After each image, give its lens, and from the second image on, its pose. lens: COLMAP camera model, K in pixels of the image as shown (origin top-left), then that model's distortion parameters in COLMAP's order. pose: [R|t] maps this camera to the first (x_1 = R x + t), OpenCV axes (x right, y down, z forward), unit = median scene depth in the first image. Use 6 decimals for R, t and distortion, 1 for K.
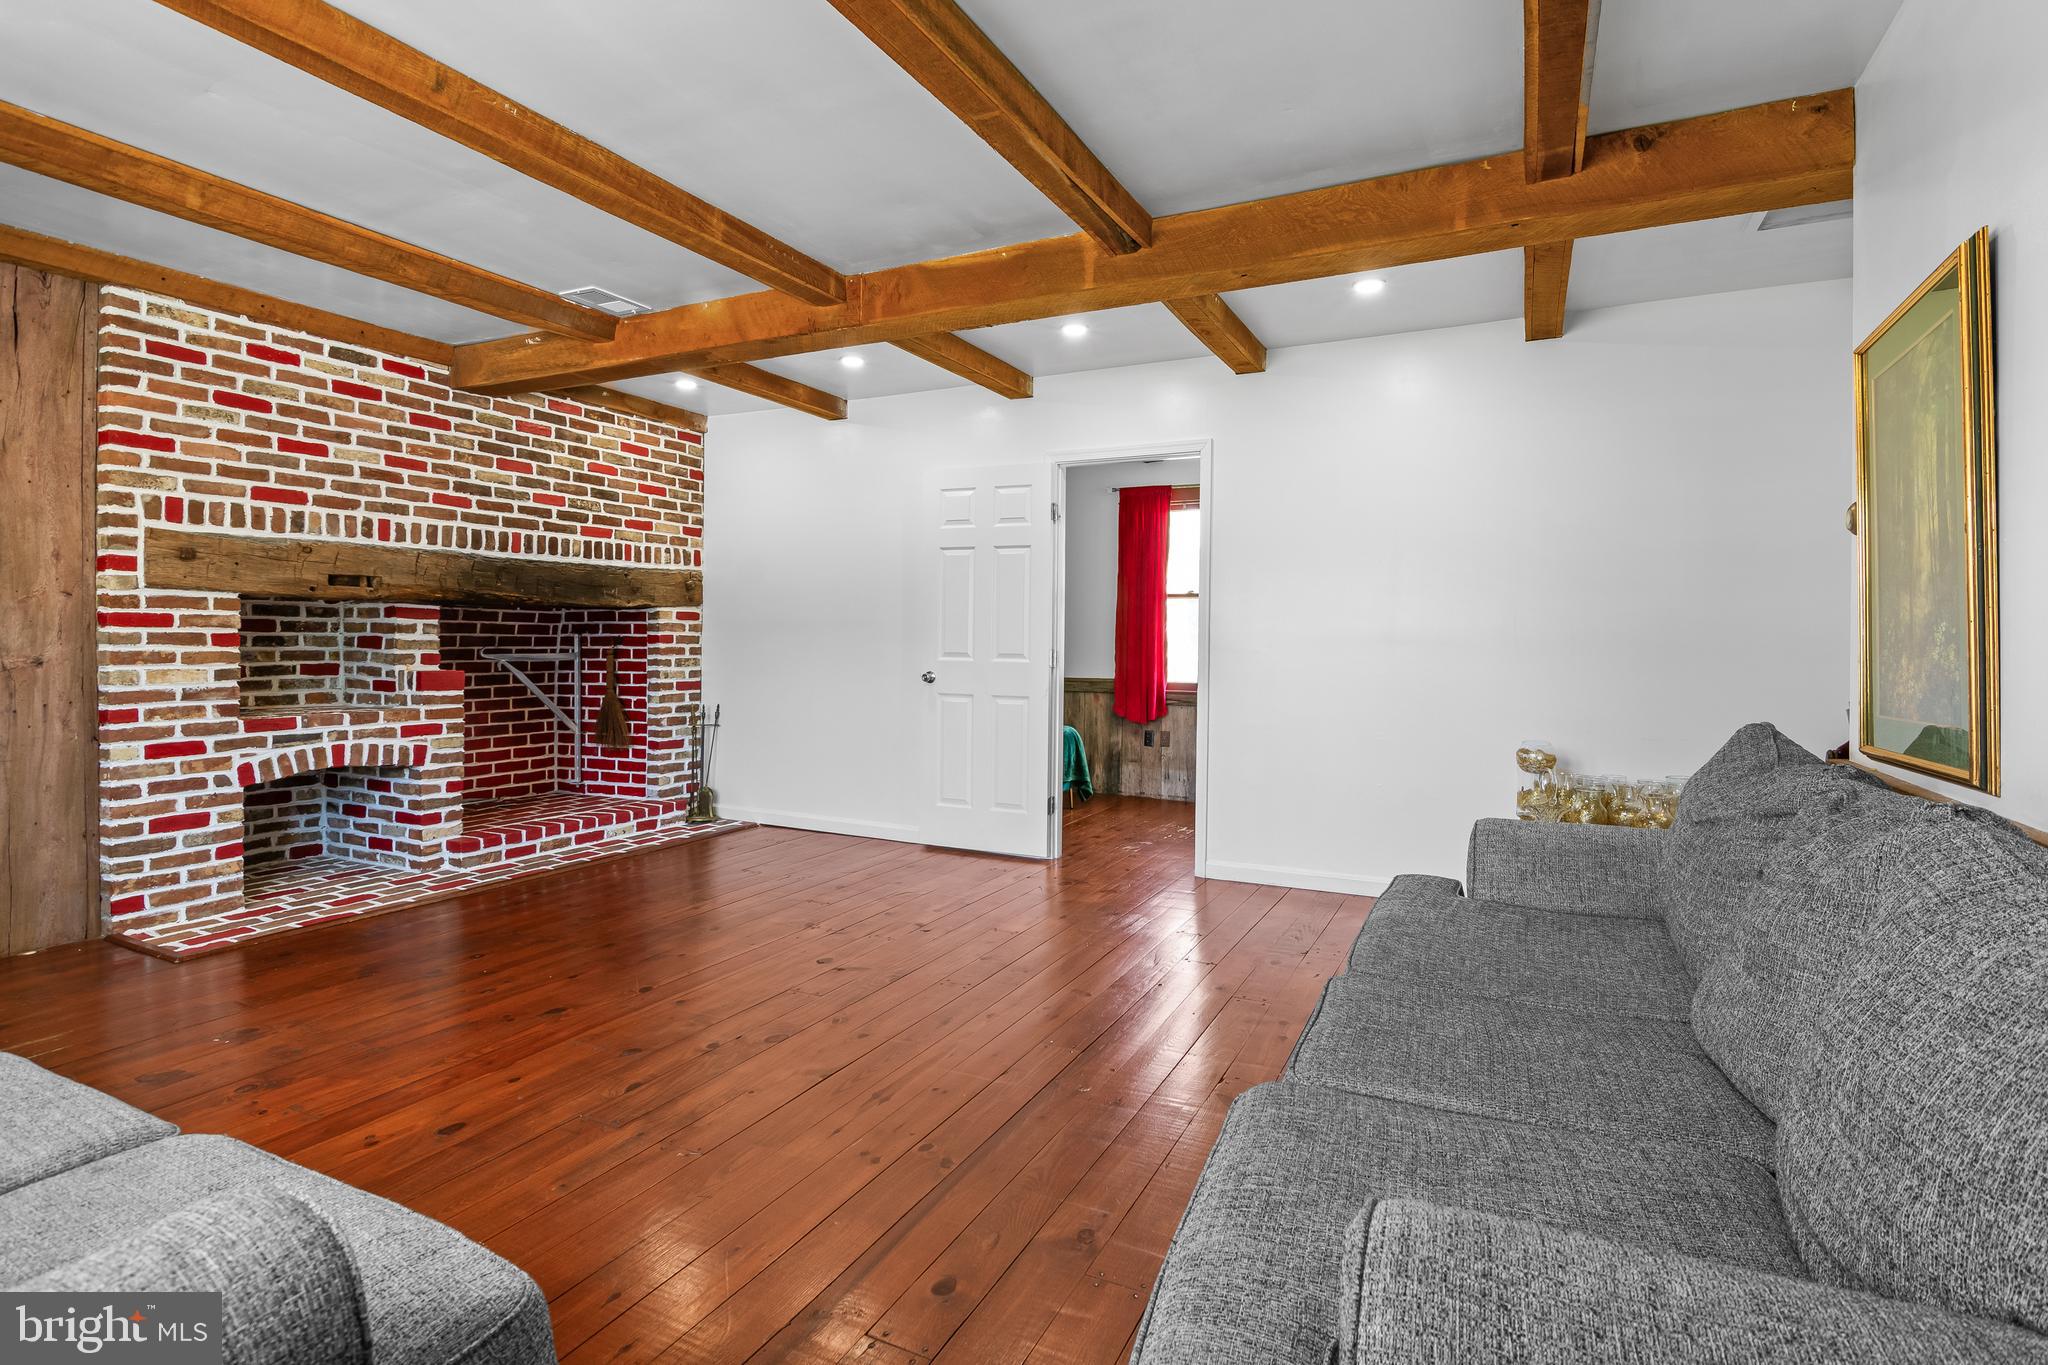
lens RADIAL K [[1007.8, 0, 1022.8], [0, 1007.8, 650.0], [0, 0, 1]] dist [-0.004153, -0.006458]
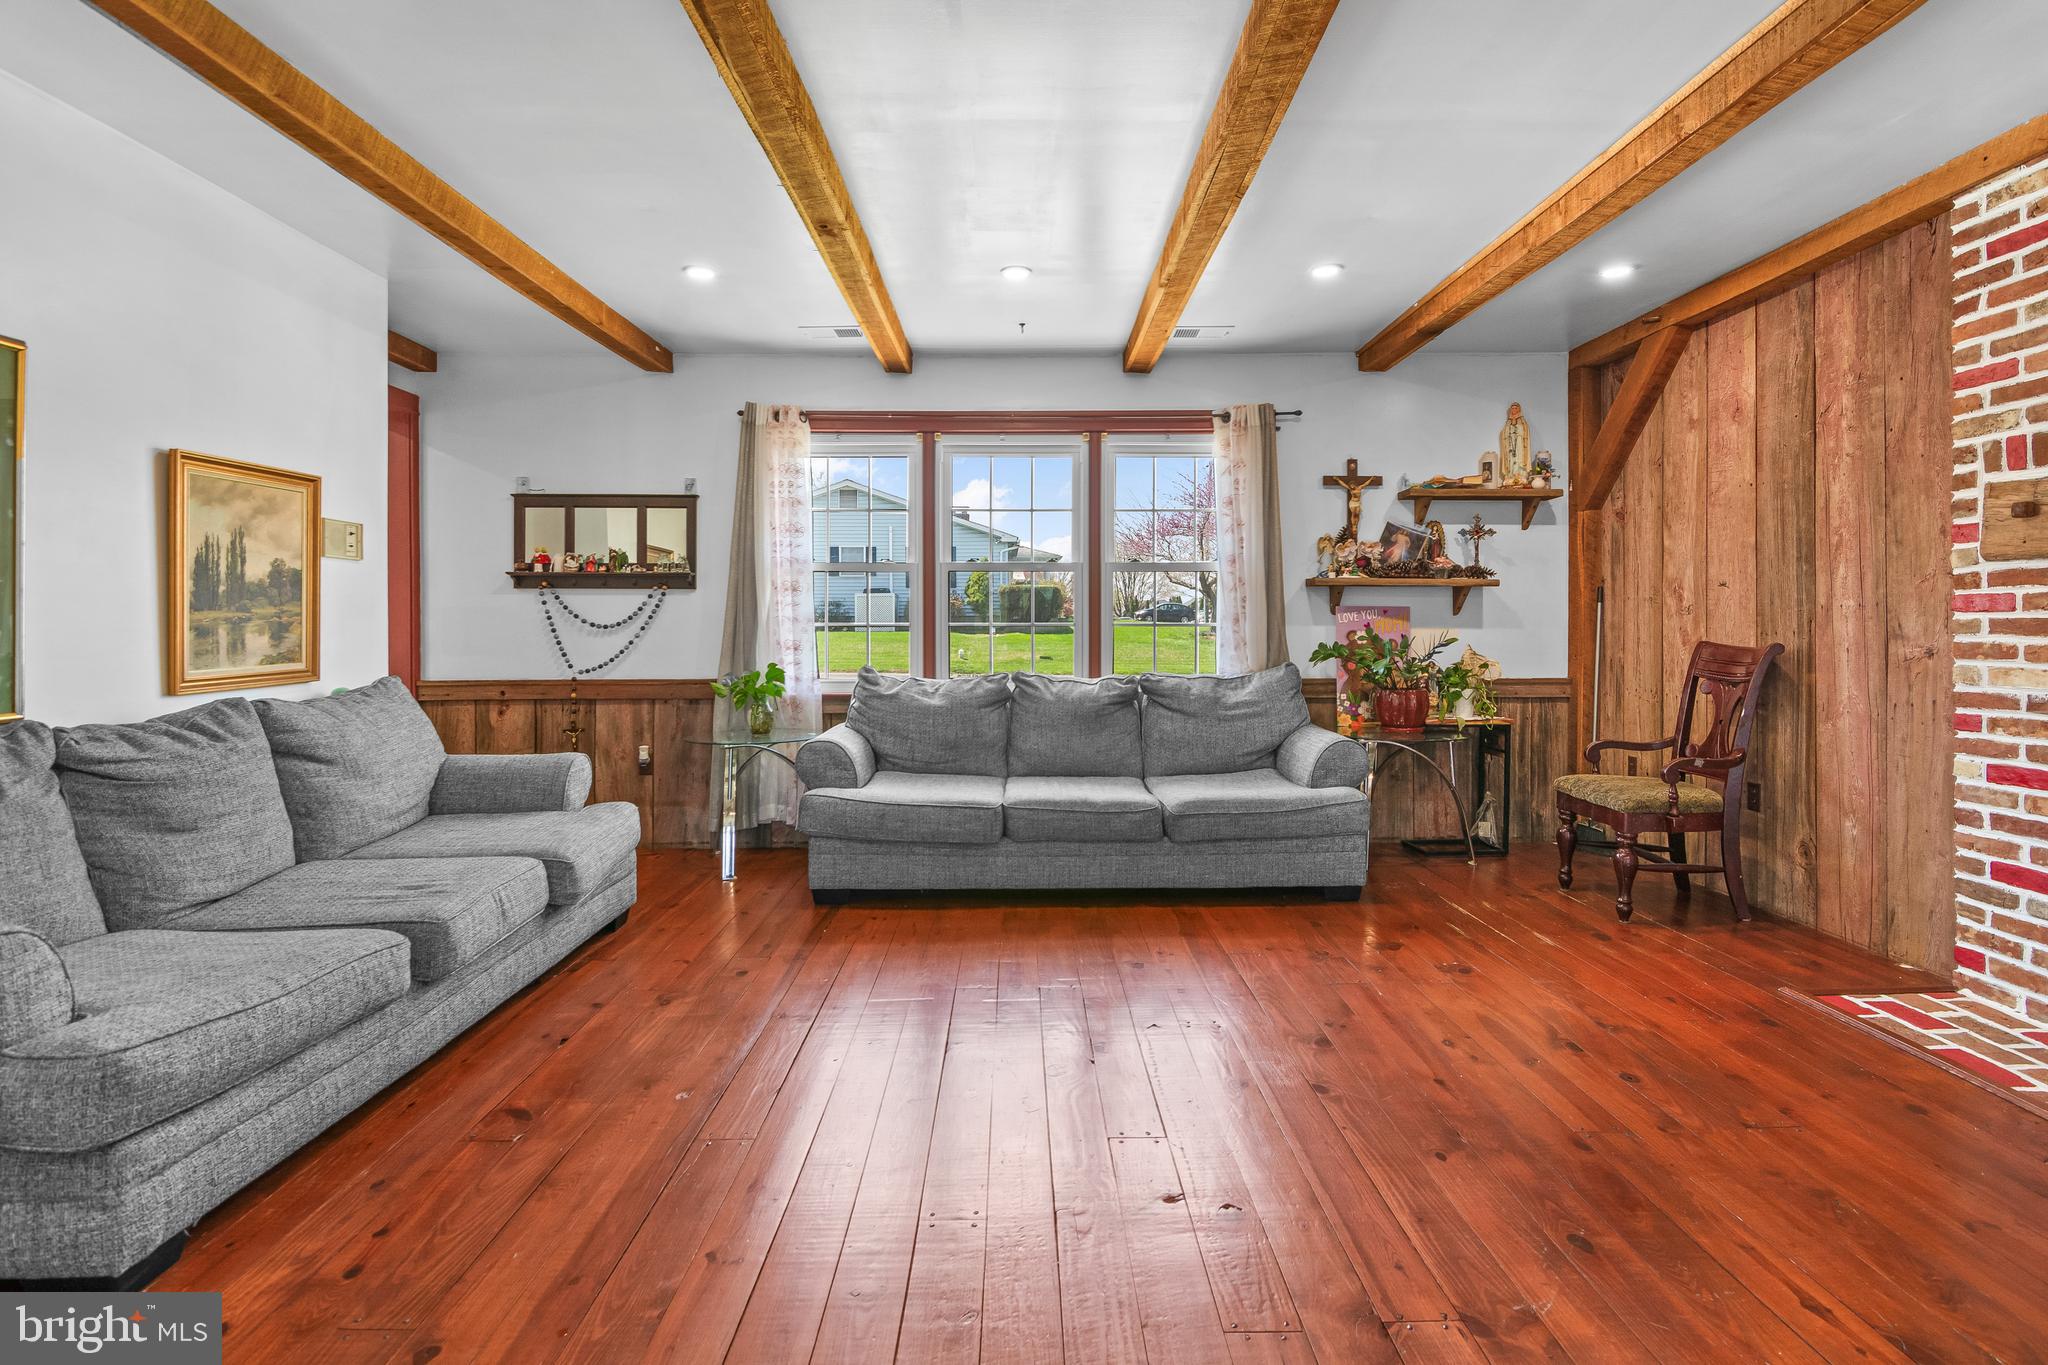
lens RADIAL K [[1004.4, 0, 1032.6], [0, 1004.4, 626.4], [0, 0, 1]] dist [-0.001161, -0.007858]
pose [[-0.887629, -0.004539, -0.460536, 0.128405], [-0.008887, 0.999934, 0.007274, -0.009746], [0.460473, 0.010550, -0.887611, 1.230106]]
